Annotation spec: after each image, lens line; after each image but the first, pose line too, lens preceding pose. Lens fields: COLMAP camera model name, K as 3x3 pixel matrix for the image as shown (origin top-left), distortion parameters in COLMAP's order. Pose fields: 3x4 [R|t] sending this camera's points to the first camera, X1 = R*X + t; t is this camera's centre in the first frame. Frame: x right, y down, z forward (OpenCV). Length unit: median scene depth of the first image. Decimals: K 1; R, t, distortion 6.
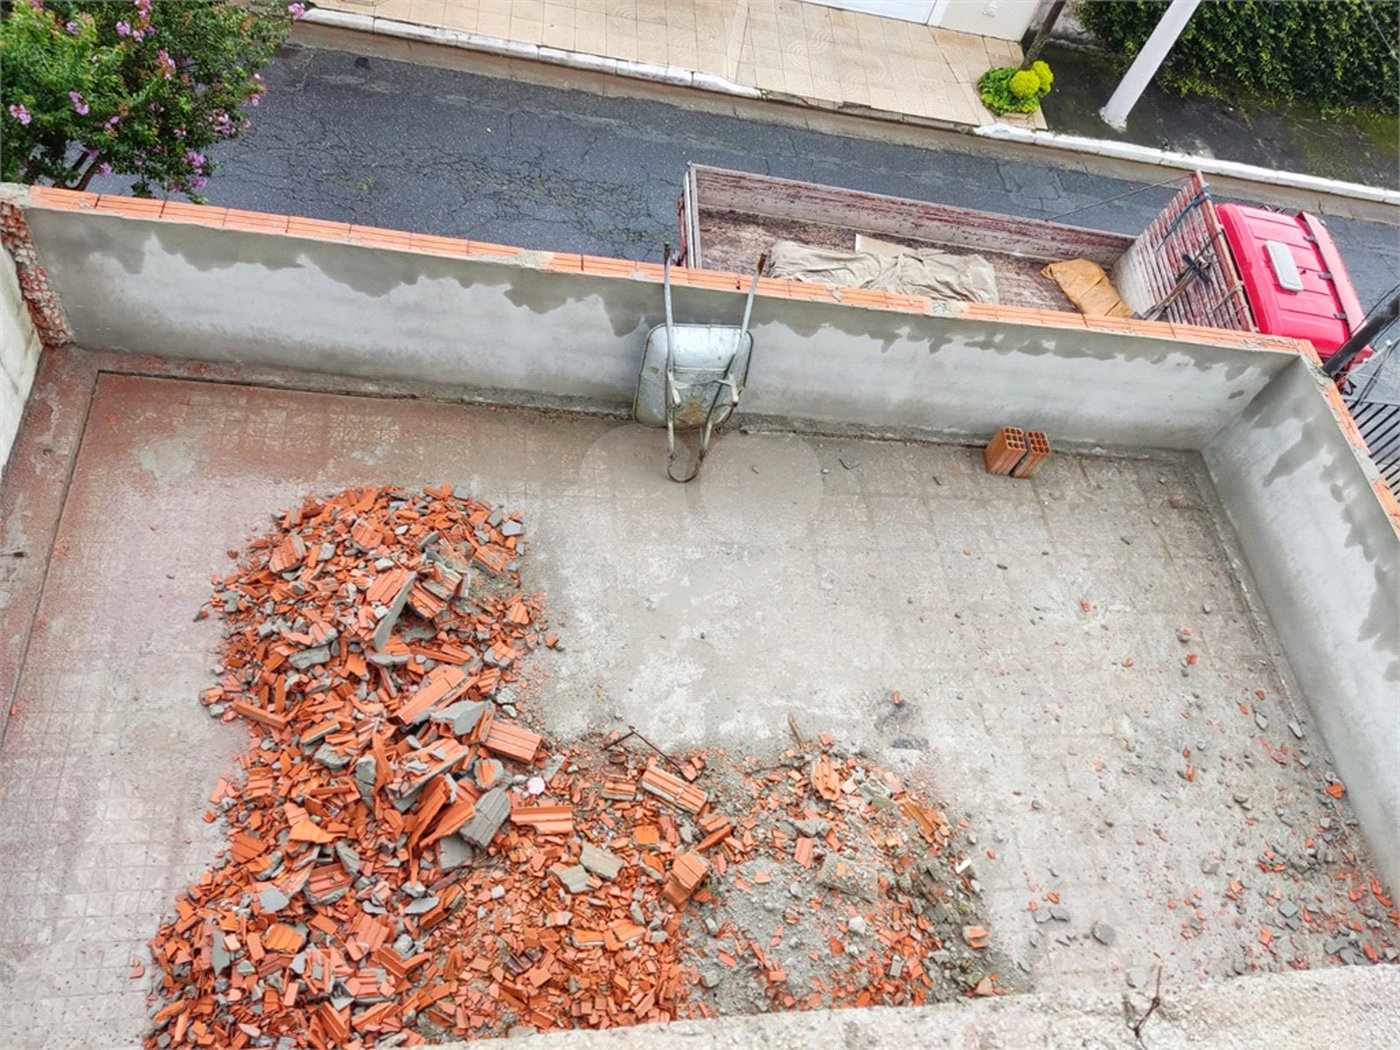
lens RADIAL K [[1022.9, 0, 703.9], [0, 1022.9, 519.4], [0, 0, 1]] dist [0.108853, -0.146999]
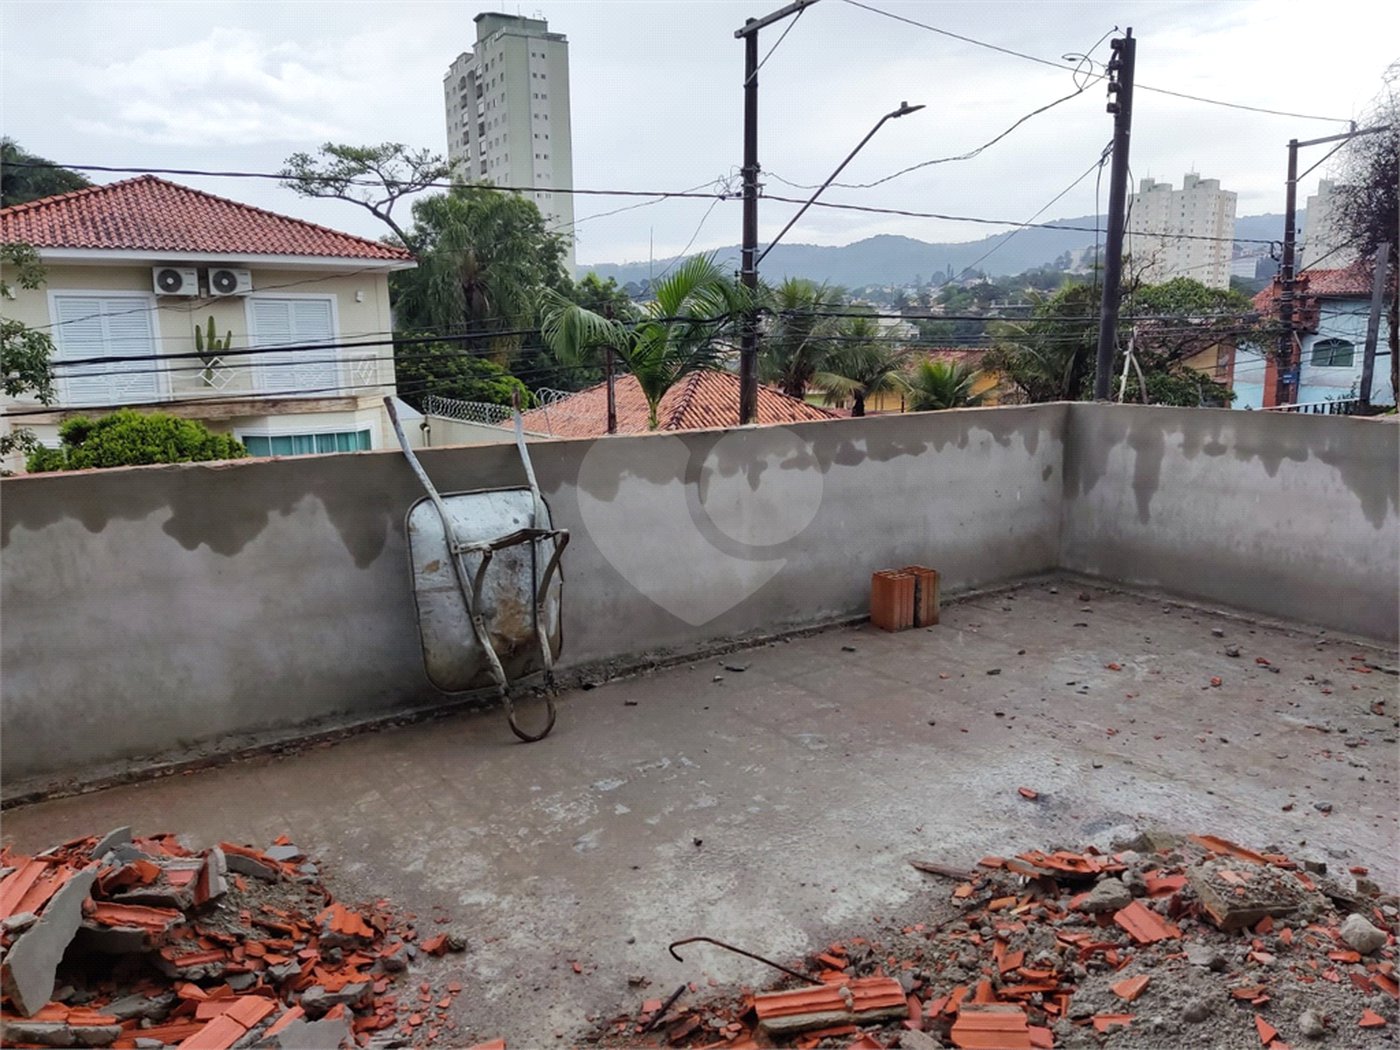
lens RADIAL K [[1022.9, 0, 703.9], [0, 1022.9, 519.4], [0, 0, 1]] dist [0.108853, -0.146999]
pose [[0.850973, -0.312120, 0.422406, -0.170126], [0.514356, 0.657924, -0.550067, 0.292929], [-0.106224, 0.685359, 0.720416, 0.464129]]
